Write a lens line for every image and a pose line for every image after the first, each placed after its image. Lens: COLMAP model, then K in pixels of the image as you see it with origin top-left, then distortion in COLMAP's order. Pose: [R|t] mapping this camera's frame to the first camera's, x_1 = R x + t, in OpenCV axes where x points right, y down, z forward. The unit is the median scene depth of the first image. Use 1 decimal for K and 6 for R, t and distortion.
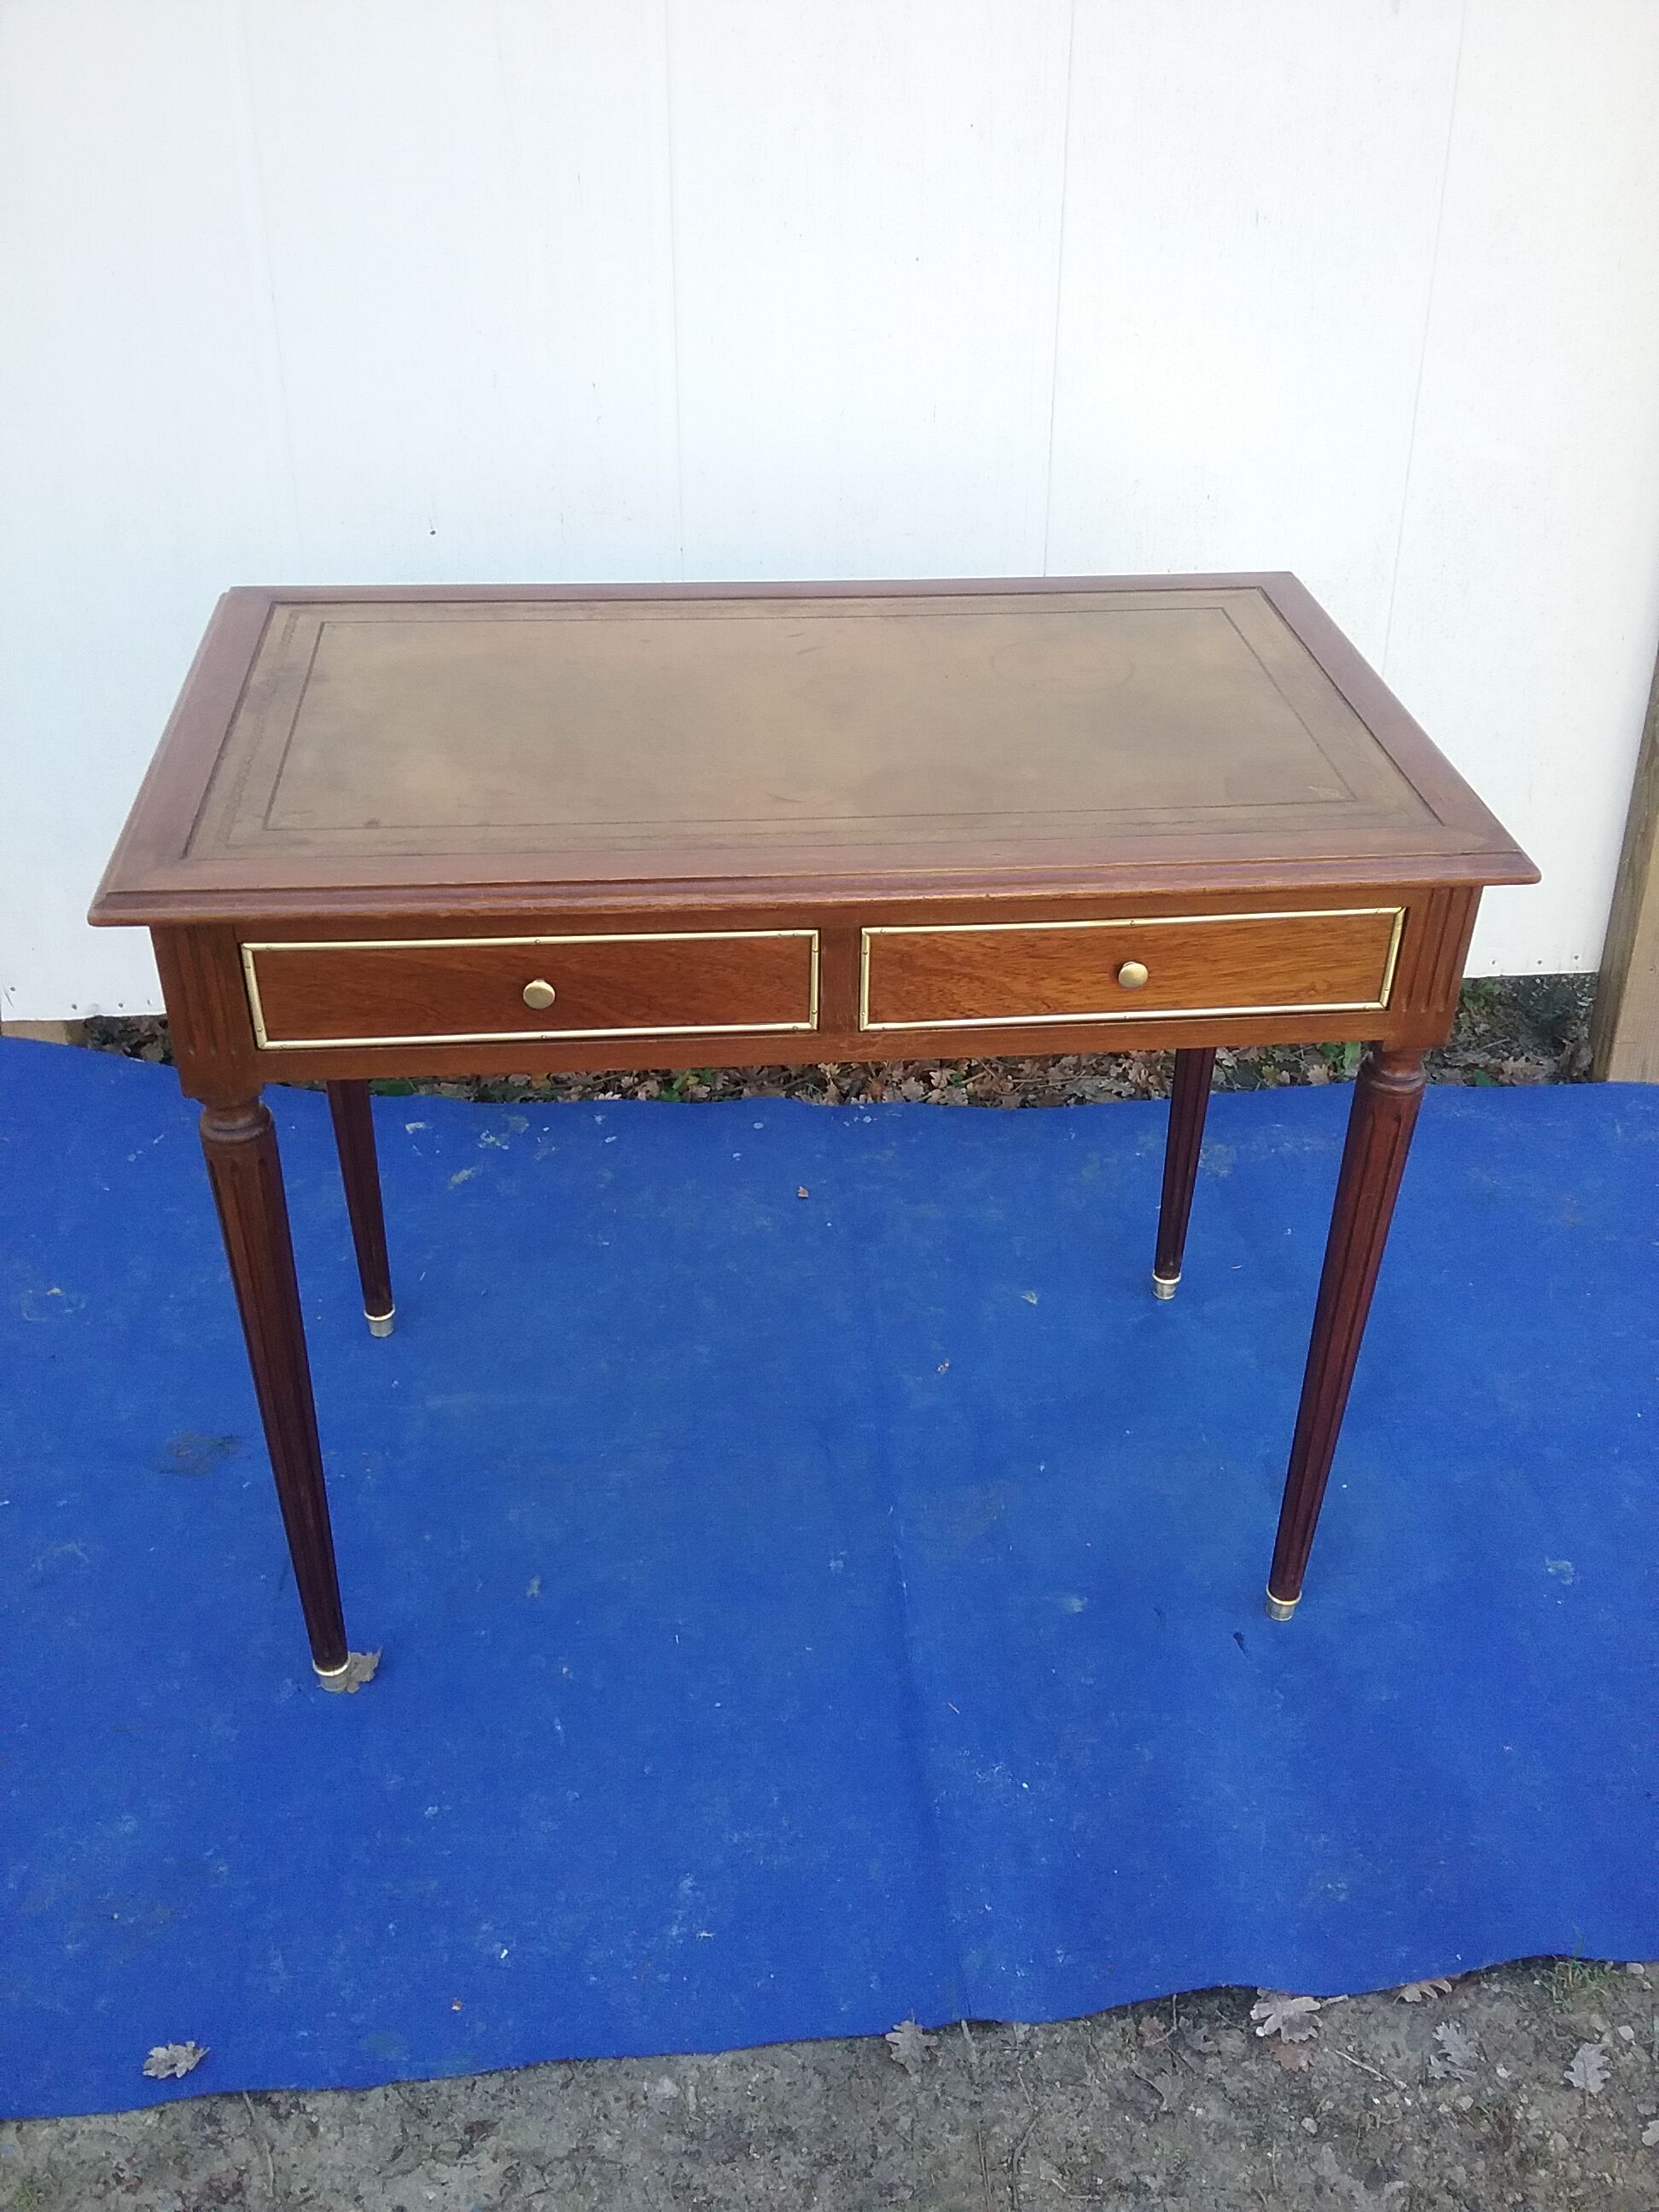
lens RADIAL K [[2012.7, 0, 856.3], [0, 2012.7, 1123.6], [0, 0, 1]] dist [0.082697, -0.166228]
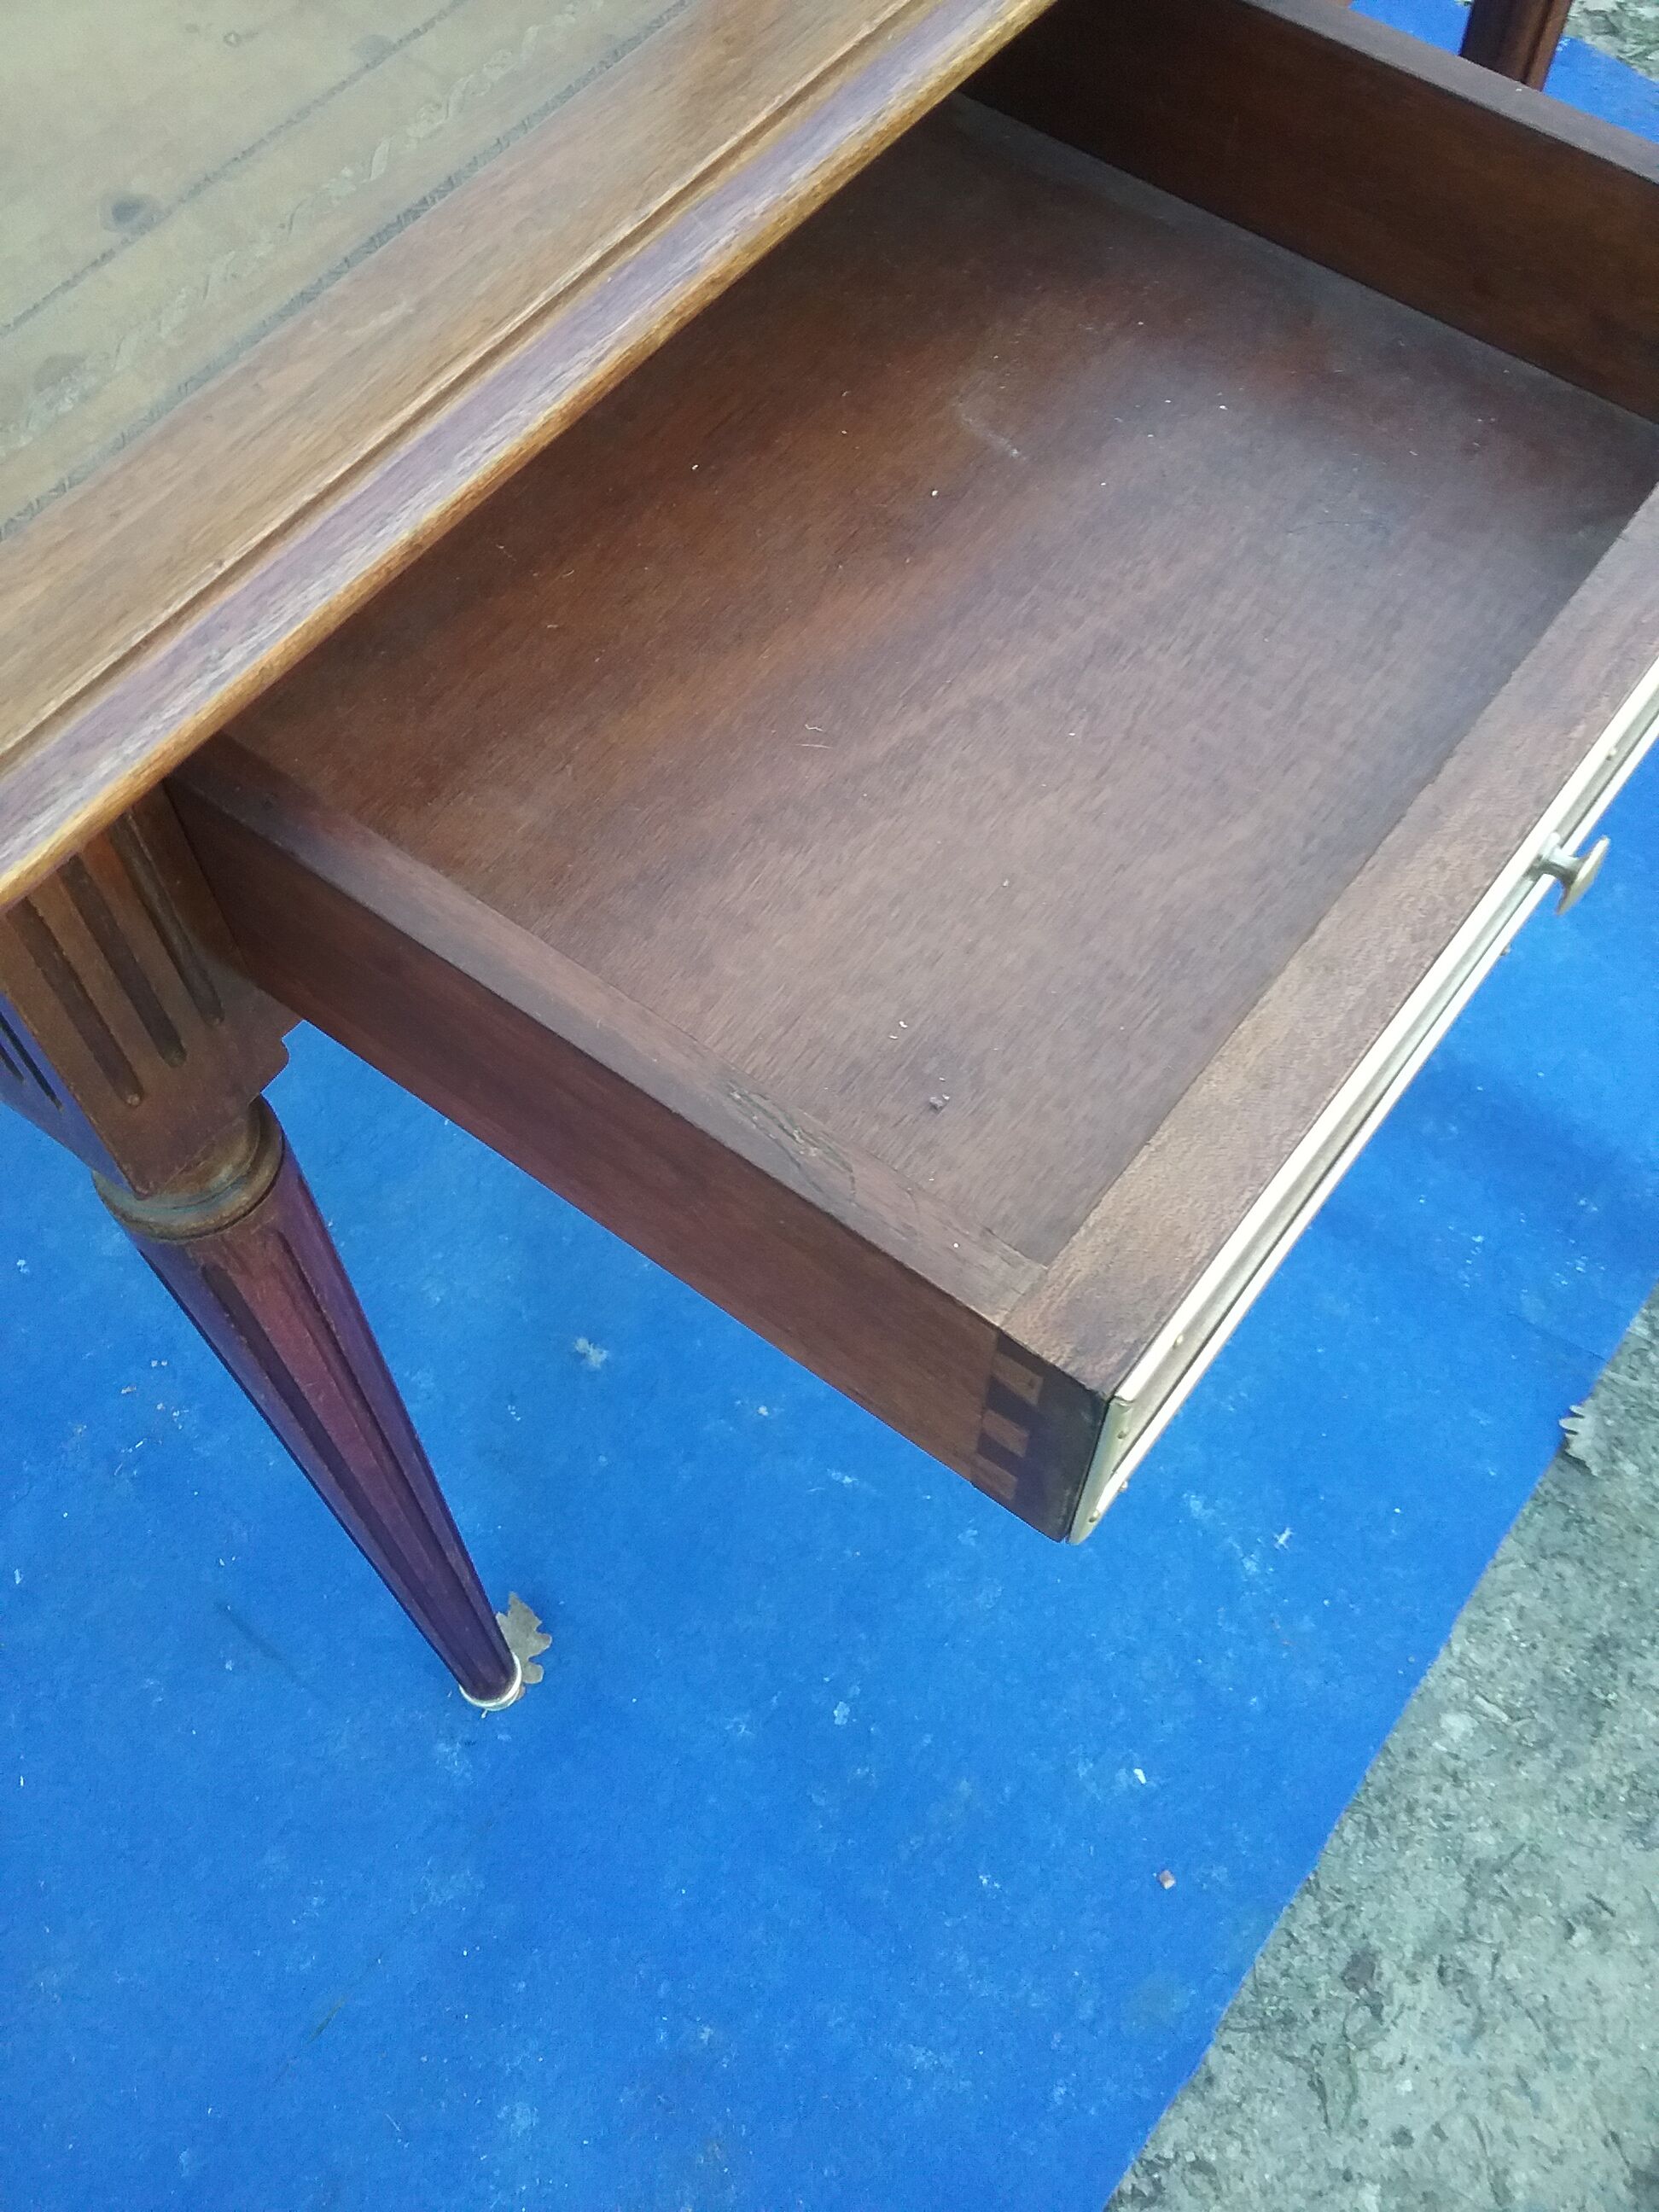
lens RADIAL K [[2012.7, 0, 856.3], [0, 2012.7, 1123.6], [0, 0, 1]] dist [0.082697, -0.166228]
pose [[0.678736, -0.652994, 0.336028, -0.335533], [0.422948, 0.721641, 0.548041, -0.159582], [-0.600360, -0.229853, 0.765987, 0.620096]]
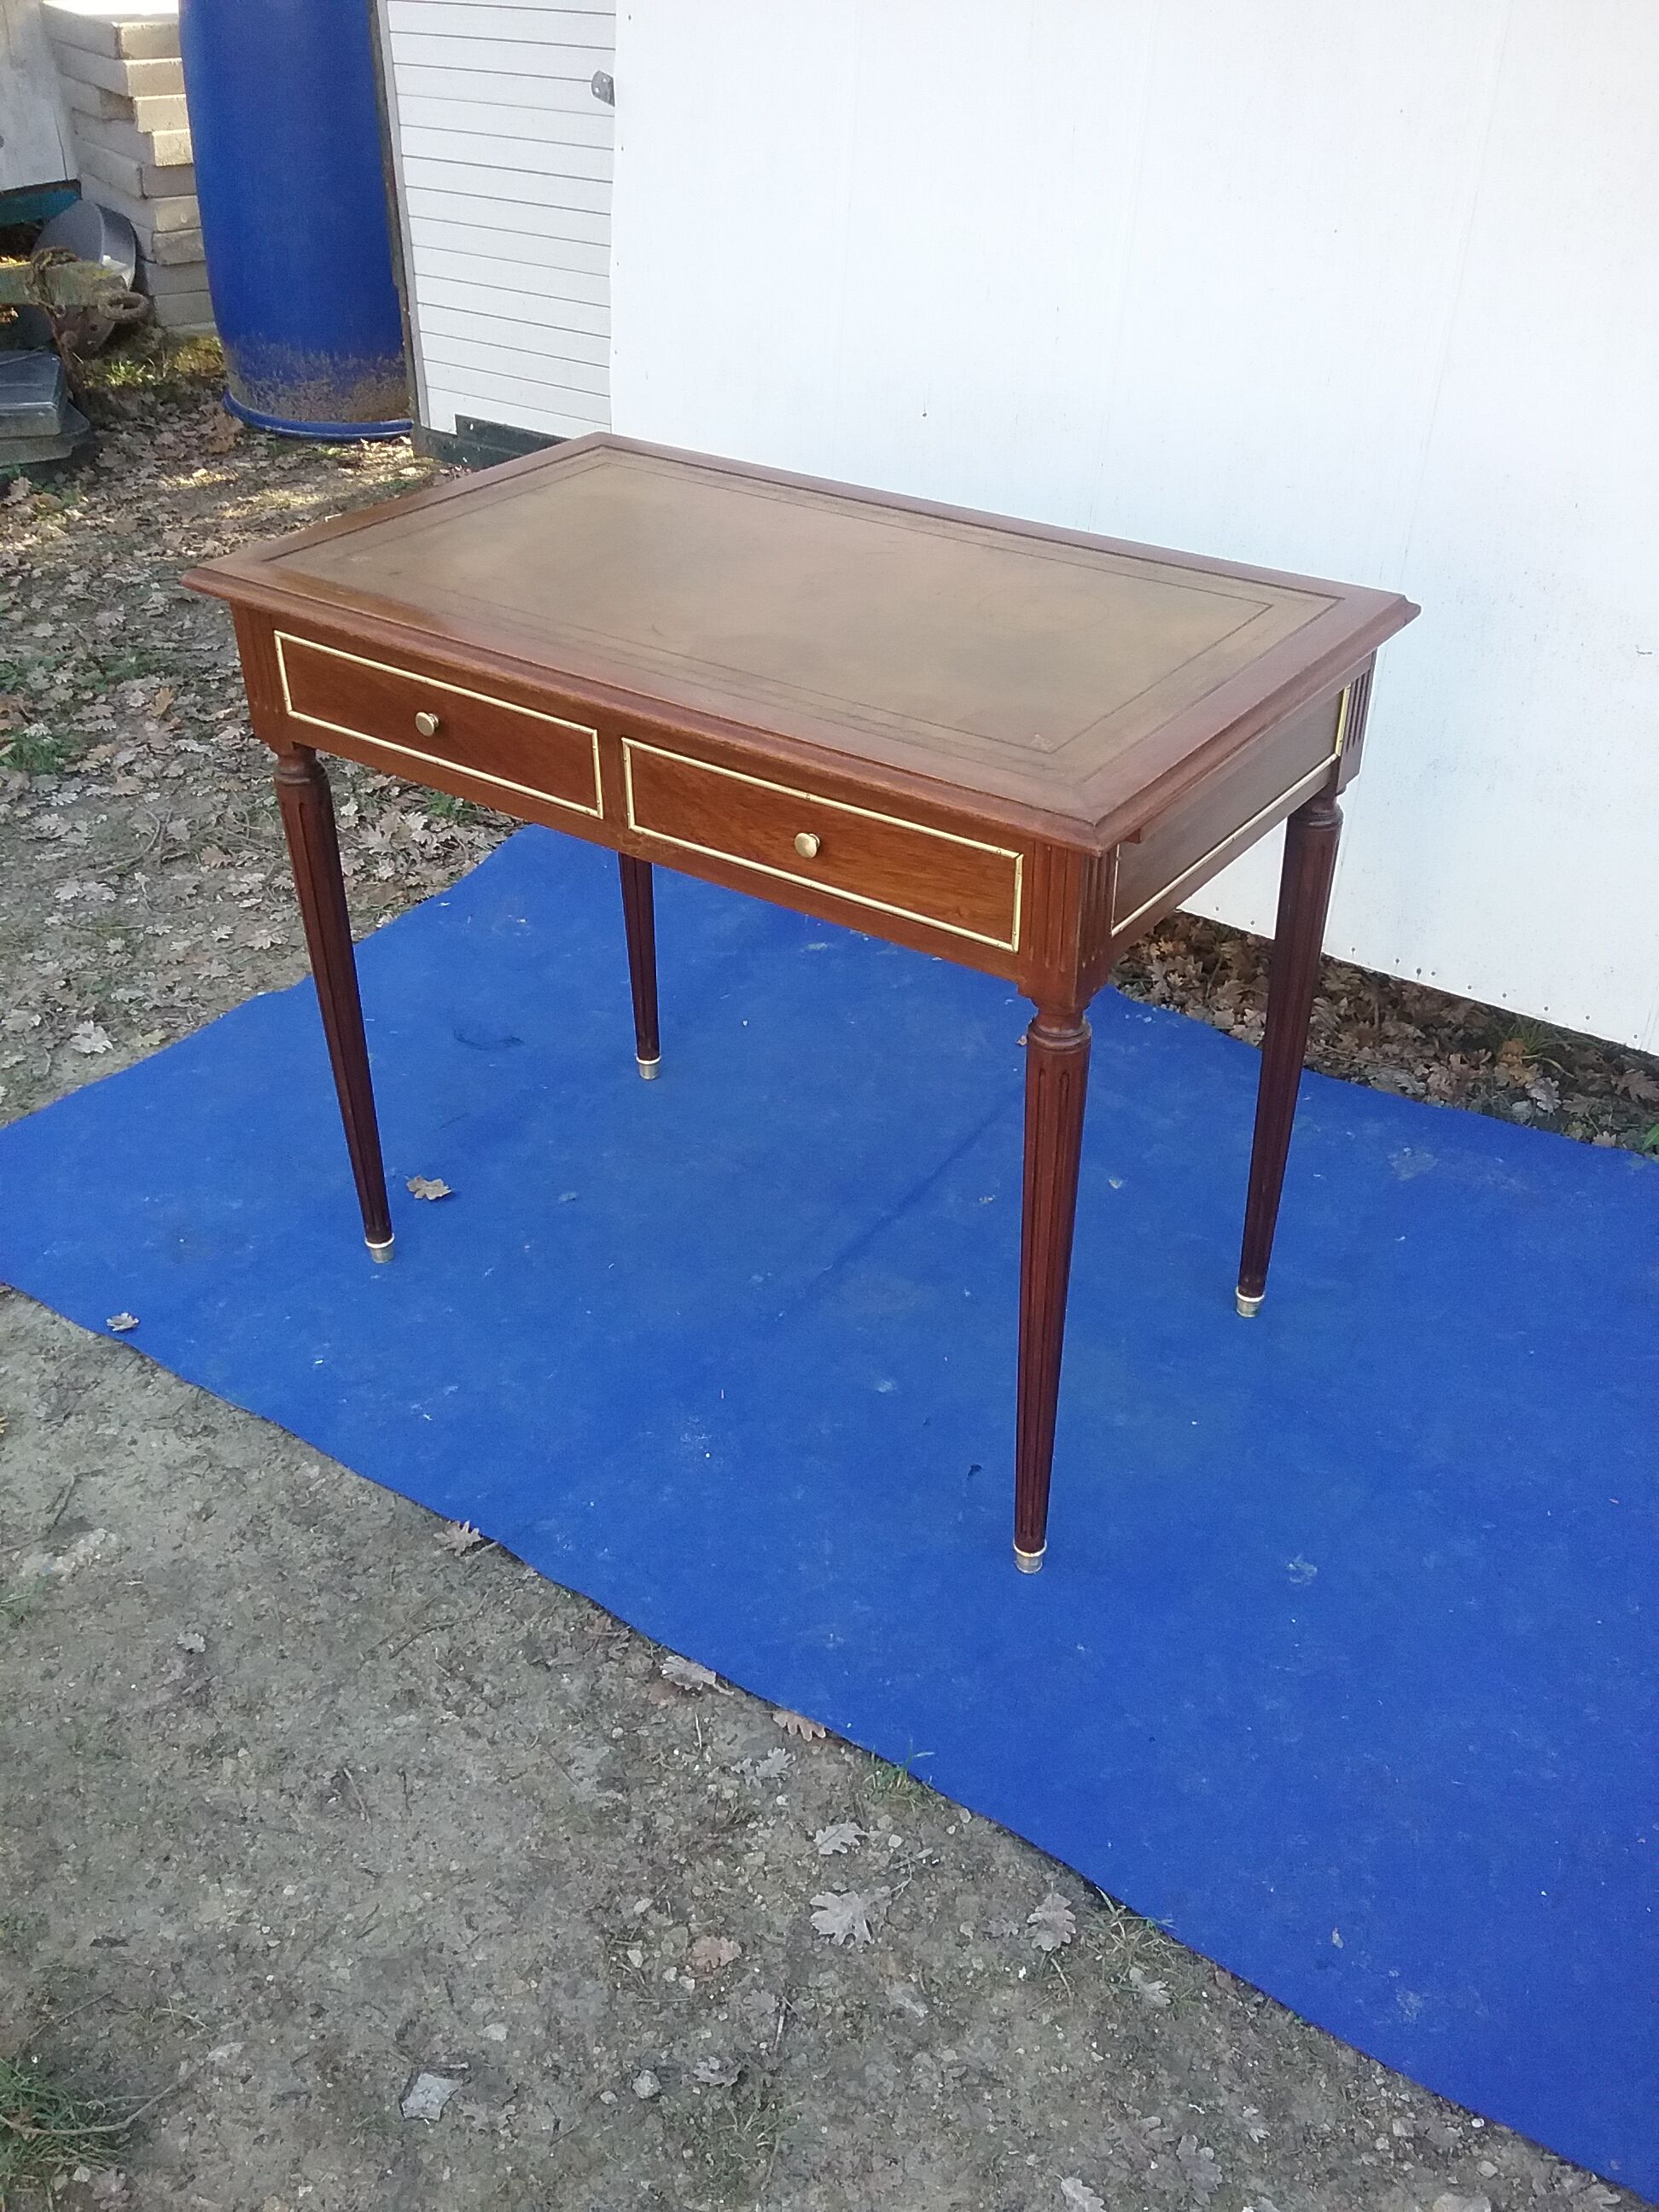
lens RADIAL K [[2012.7, 0, 856.3], [0, 2012.7, 1123.6], [0, 0, 1]] dist [0.082697, -0.166228]
pose [[0.752226, 0.347147, -0.560041, 0.860013], [-0.347872, 0.931080, 0.109891, -0.023787], [0.559591, 0.112160, 0.821145, 0.052240]]
